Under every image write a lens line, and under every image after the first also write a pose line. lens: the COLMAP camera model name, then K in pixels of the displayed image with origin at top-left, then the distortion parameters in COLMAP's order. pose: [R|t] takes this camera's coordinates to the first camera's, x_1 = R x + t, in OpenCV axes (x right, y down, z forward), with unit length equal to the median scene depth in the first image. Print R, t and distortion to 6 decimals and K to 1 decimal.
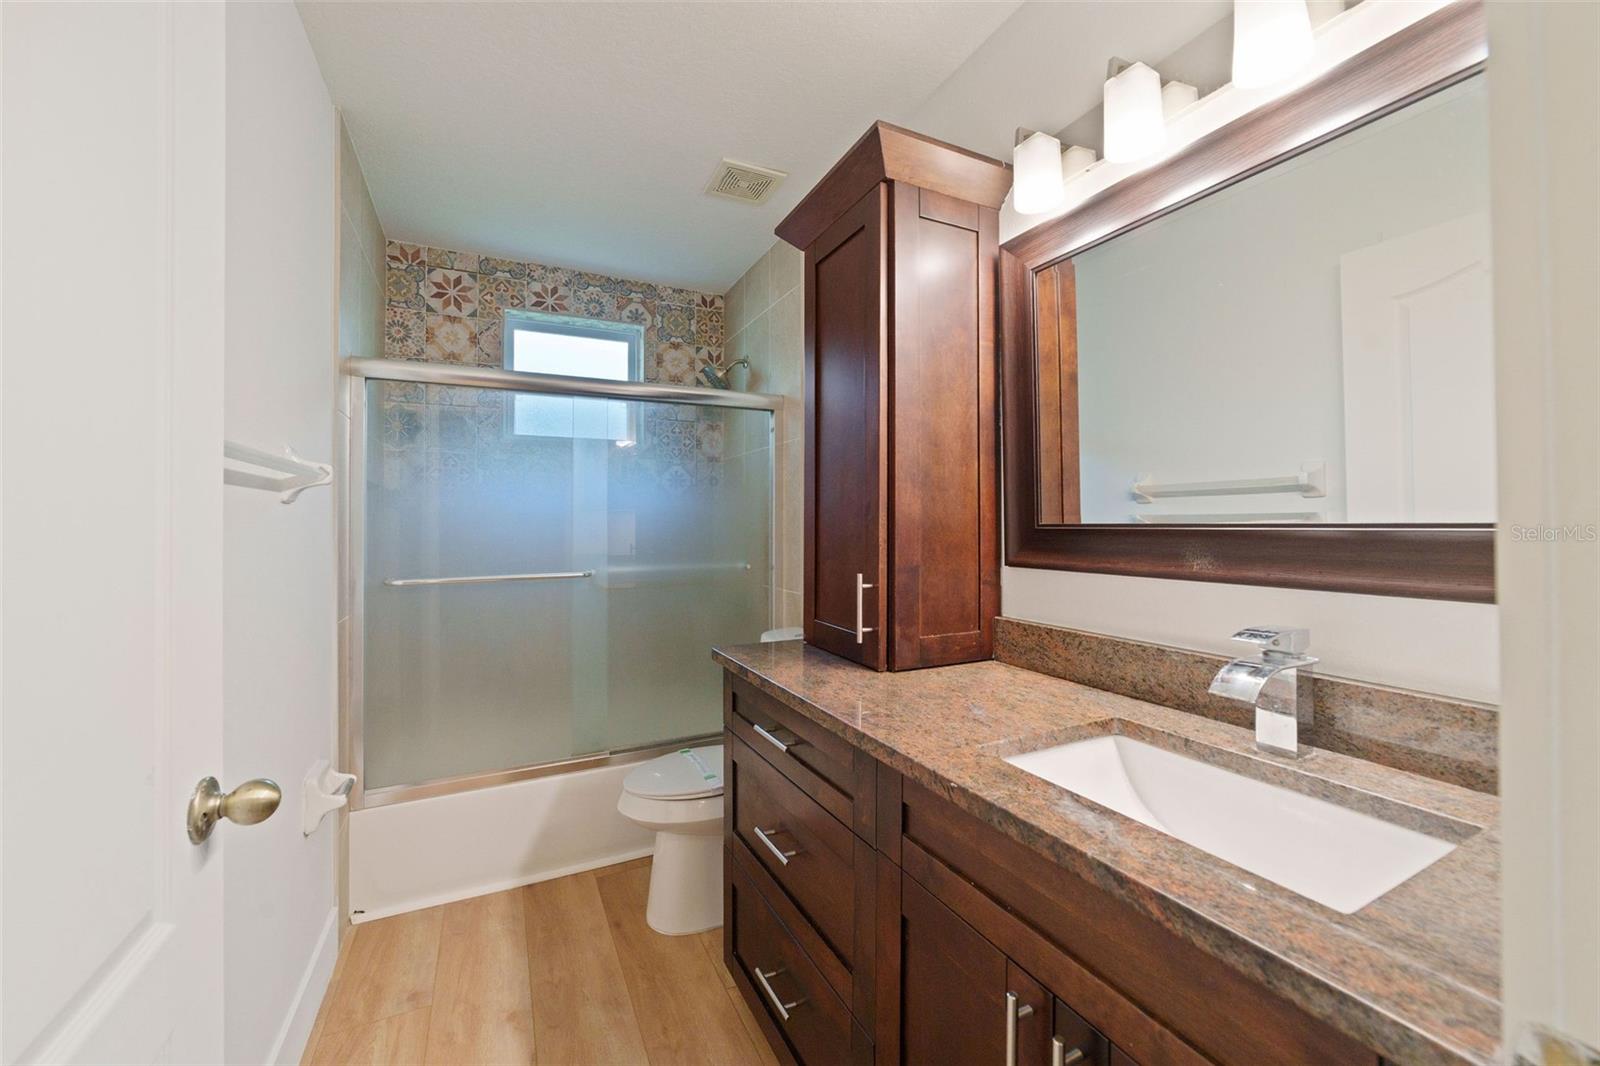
lens RADIAL K [[641.6, 0, 802.0], [0, 641.6, 529.3], [0, 0, 1]] dist [-0.024904, 0.006694]
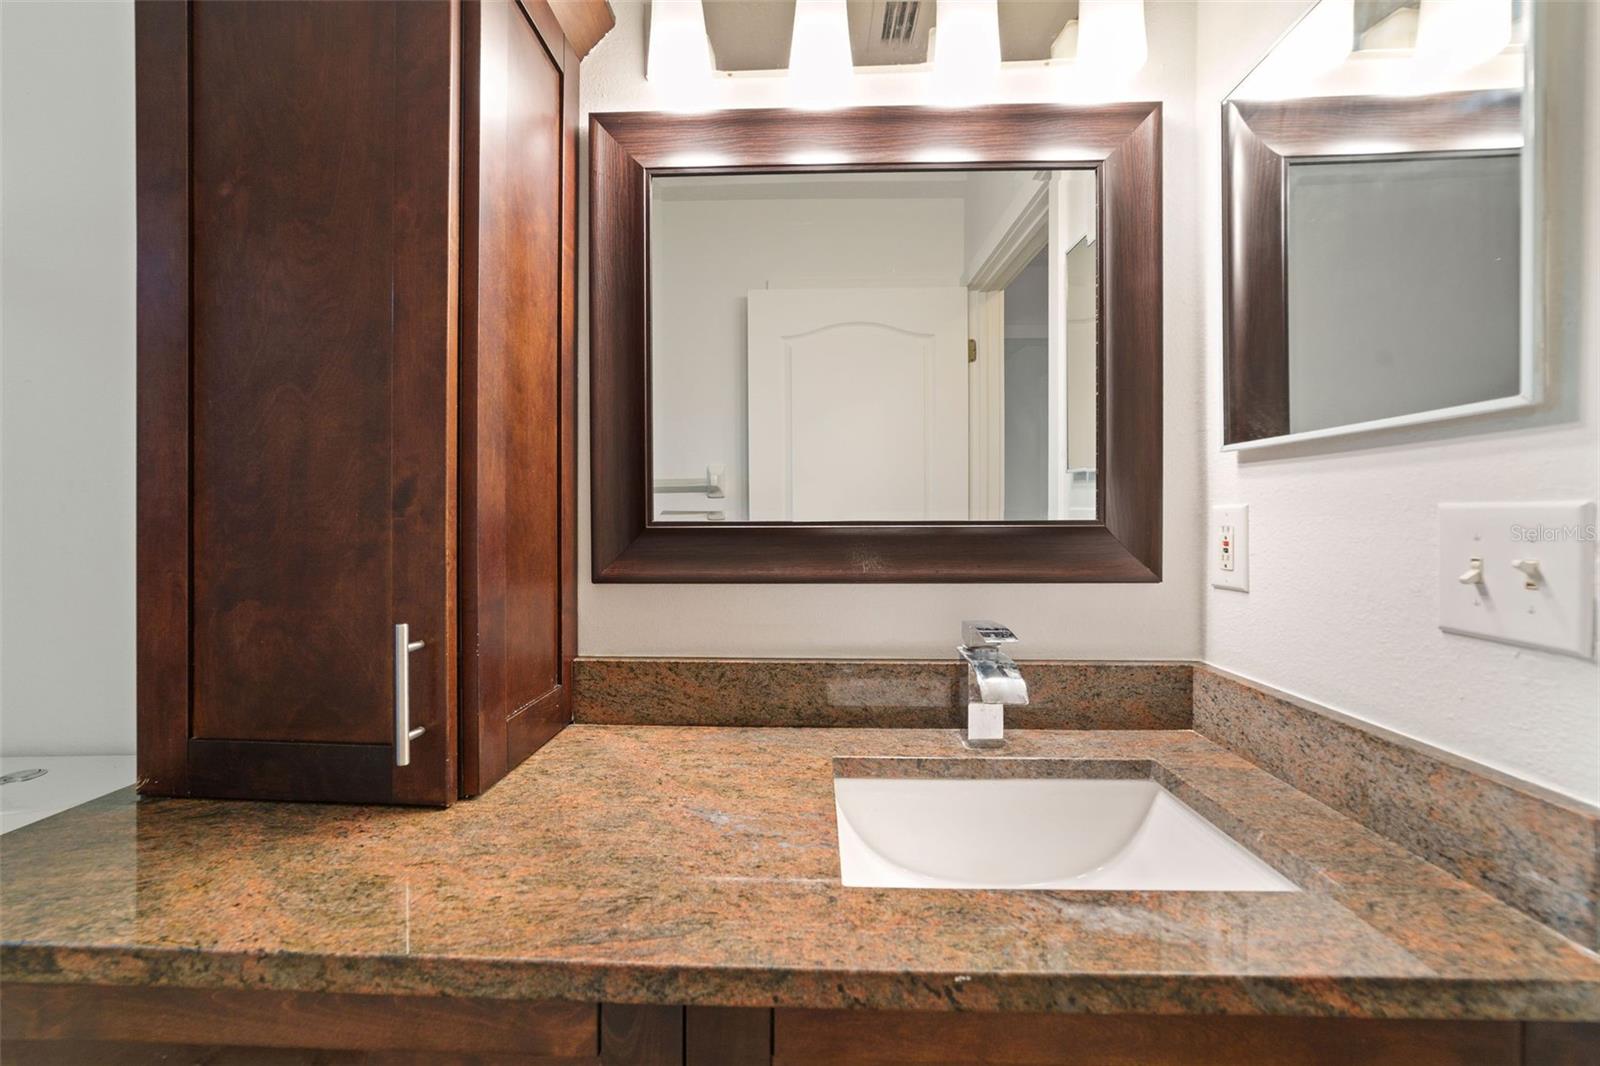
lens RADIAL K [[641.6, 0, 802.0], [0, 641.6, 529.3], [0, 0, 1]] dist [-0.024904, 0.006694]
pose [[0.476559, -0.010482, 0.879080, -0.263856], [0.008043, 0.999939, 0.007563, -0.005484], [-0.879105, 0.003466, 0.476615, 0.695241]]
